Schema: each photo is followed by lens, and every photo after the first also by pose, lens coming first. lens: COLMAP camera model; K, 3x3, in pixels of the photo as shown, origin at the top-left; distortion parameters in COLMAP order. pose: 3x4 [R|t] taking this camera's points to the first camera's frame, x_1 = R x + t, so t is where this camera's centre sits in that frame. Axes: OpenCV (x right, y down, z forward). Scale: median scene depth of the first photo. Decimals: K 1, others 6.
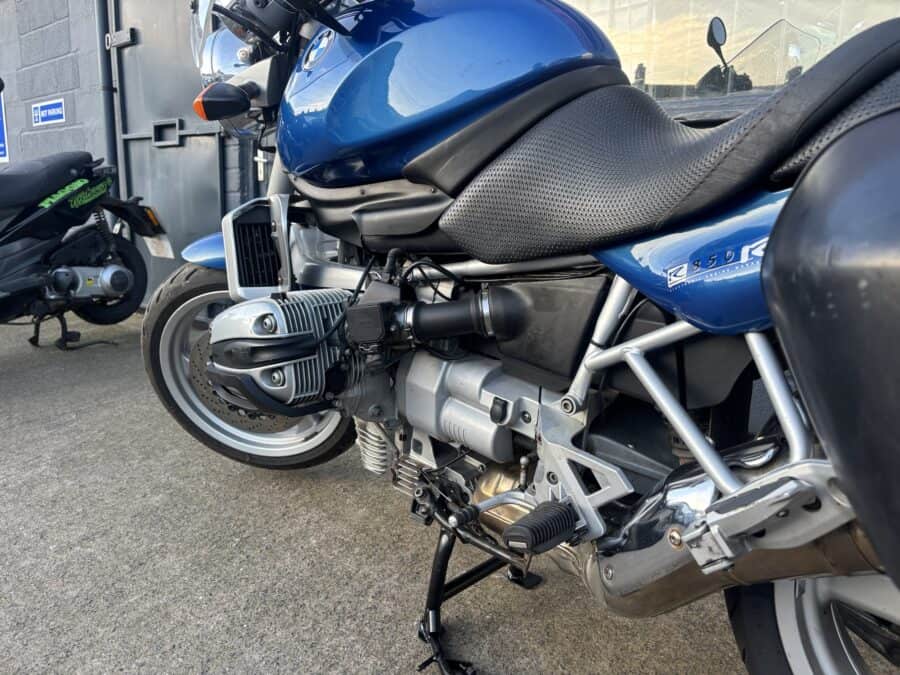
lens RADIAL K [[694.0, 0, 451.3], [0, 694.0, 329.1], [0, 0, 1]] dist [0.013180, -0.017800]
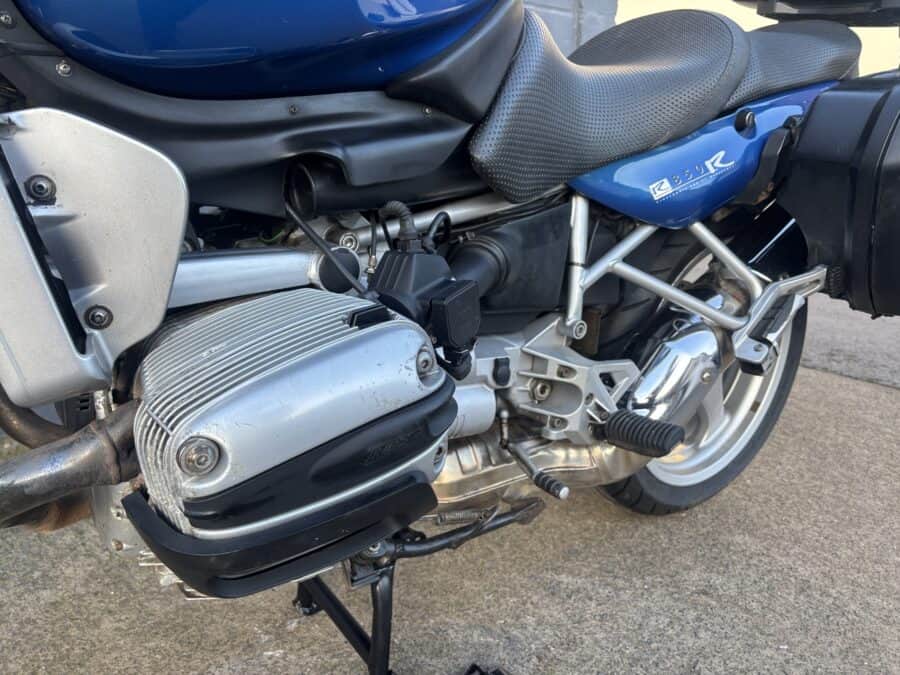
lens RADIAL K [[694.0, 0, 438.3], [0, 694.0, 332.6], [0, 0, 1]] dist [0.013180, -0.017800]
pose [[0.173570, -0.281296, 0.943793, -0.731098], [0.172551, 0.952201, 0.252069, -0.158451], [-0.969587, 0.119101, 0.213812, 0.845957]]
